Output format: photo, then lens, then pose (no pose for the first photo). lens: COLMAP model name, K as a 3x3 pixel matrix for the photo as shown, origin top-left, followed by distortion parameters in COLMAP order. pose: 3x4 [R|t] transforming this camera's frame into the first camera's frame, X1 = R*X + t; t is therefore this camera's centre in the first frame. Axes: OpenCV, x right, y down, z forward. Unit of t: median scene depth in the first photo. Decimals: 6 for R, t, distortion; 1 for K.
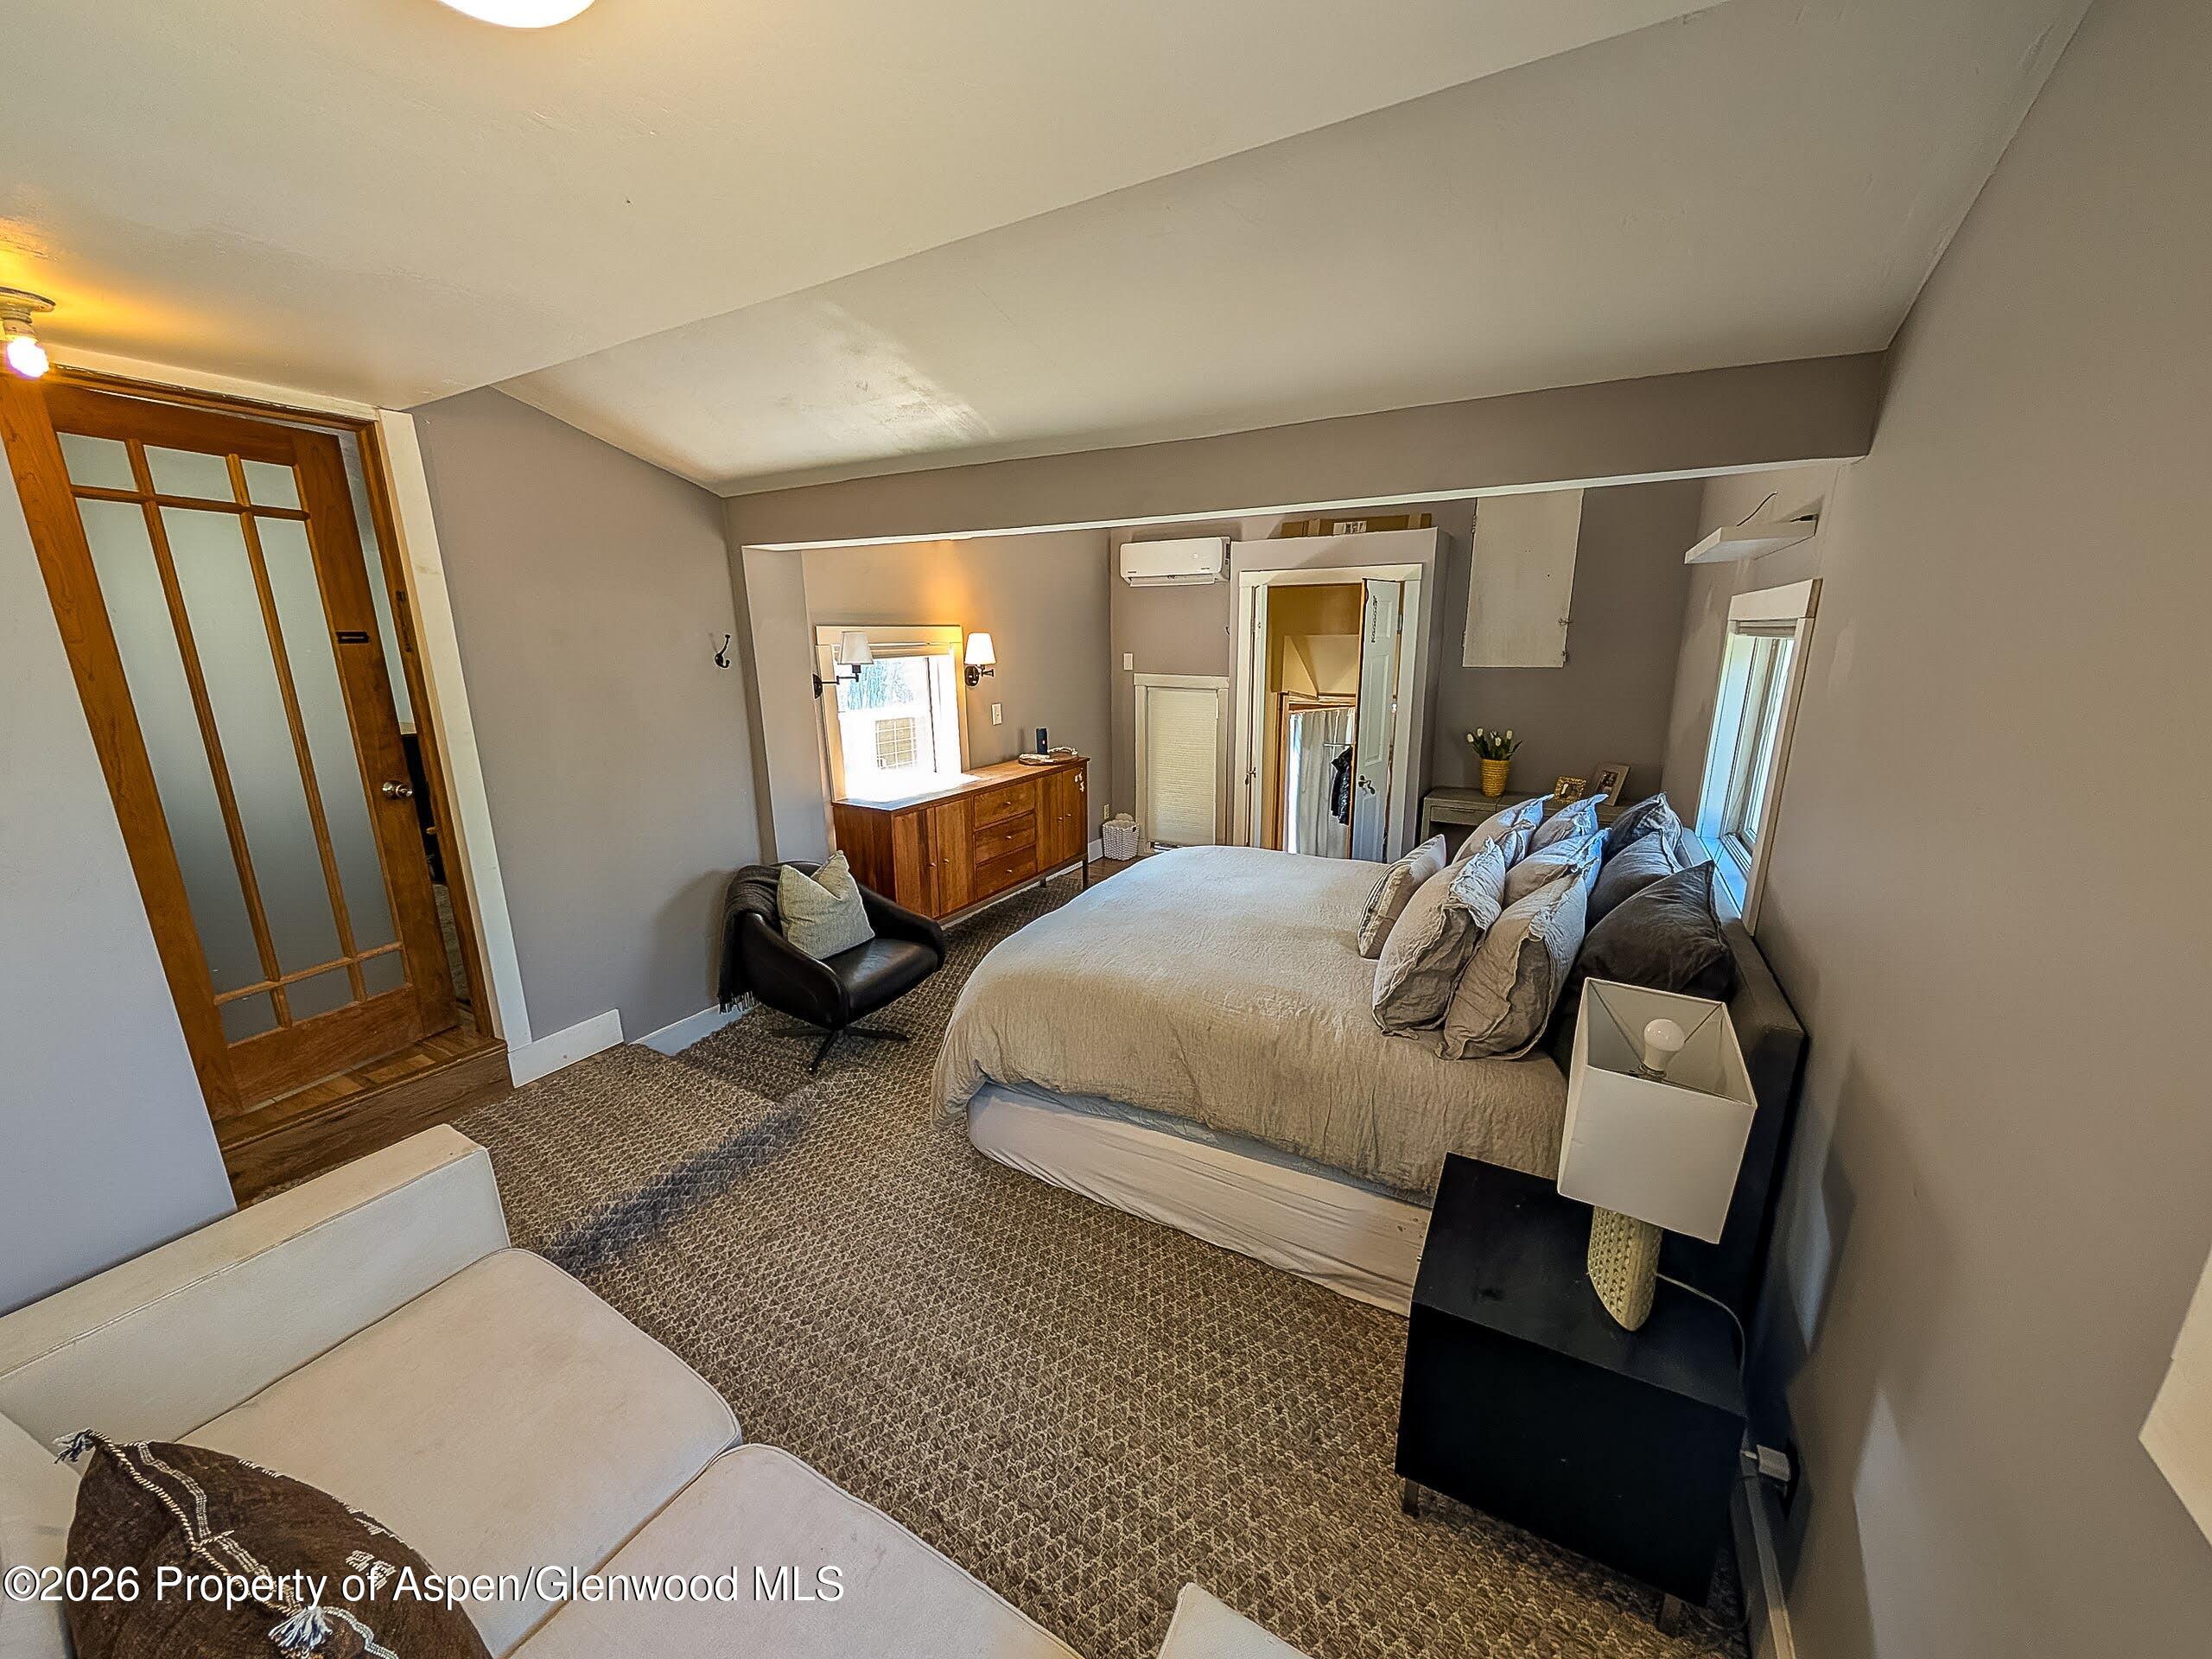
lens RADIAL K [[832.2, 0, 1097.3], [0, 832.2, 836.1], [0, 0, 1]] dist [0.002644, 0.001202]
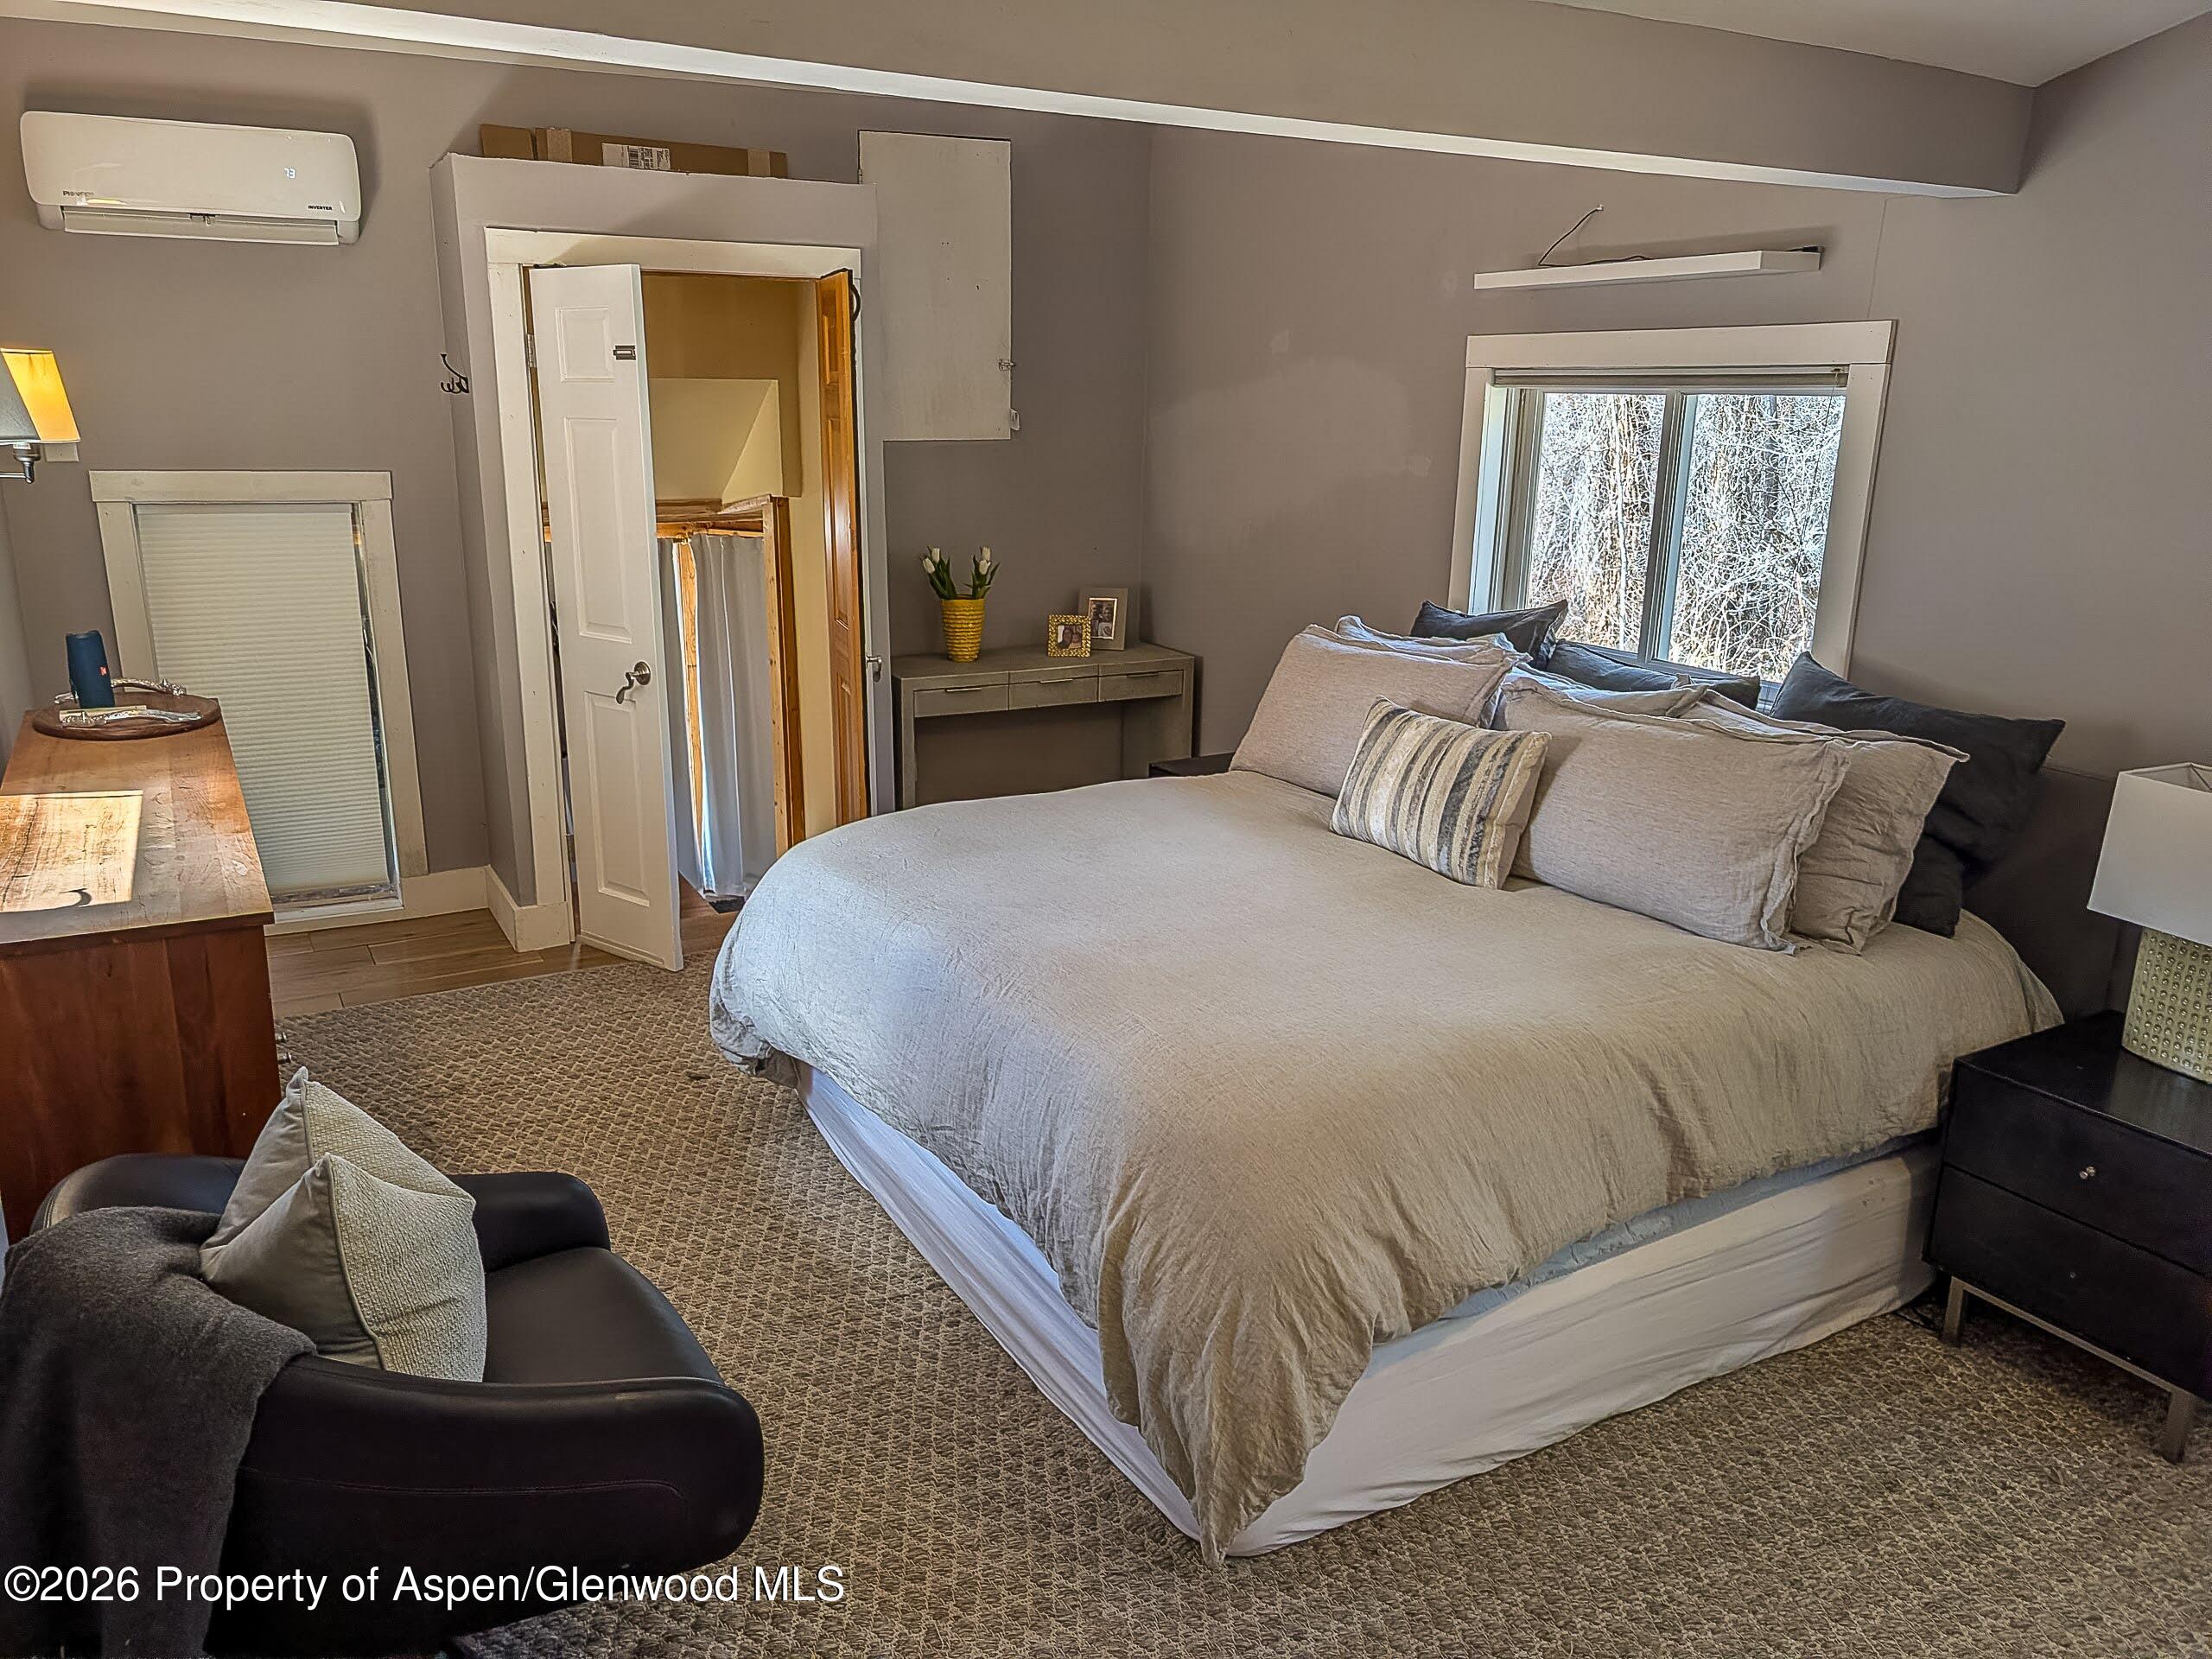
lens RADIAL K [[1592.9, 0, 1101.9], [0, 1592.9, 824.1], [0, 0, 1]] dist [0.028844, -0.021662]
pose [[0.530823, -0.208202, 0.821510, -0.728503], [0.185920, 0.974348, 0.126804, -0.102576], [-0.826838, 0.085425, 0.555915, 0.513295]]
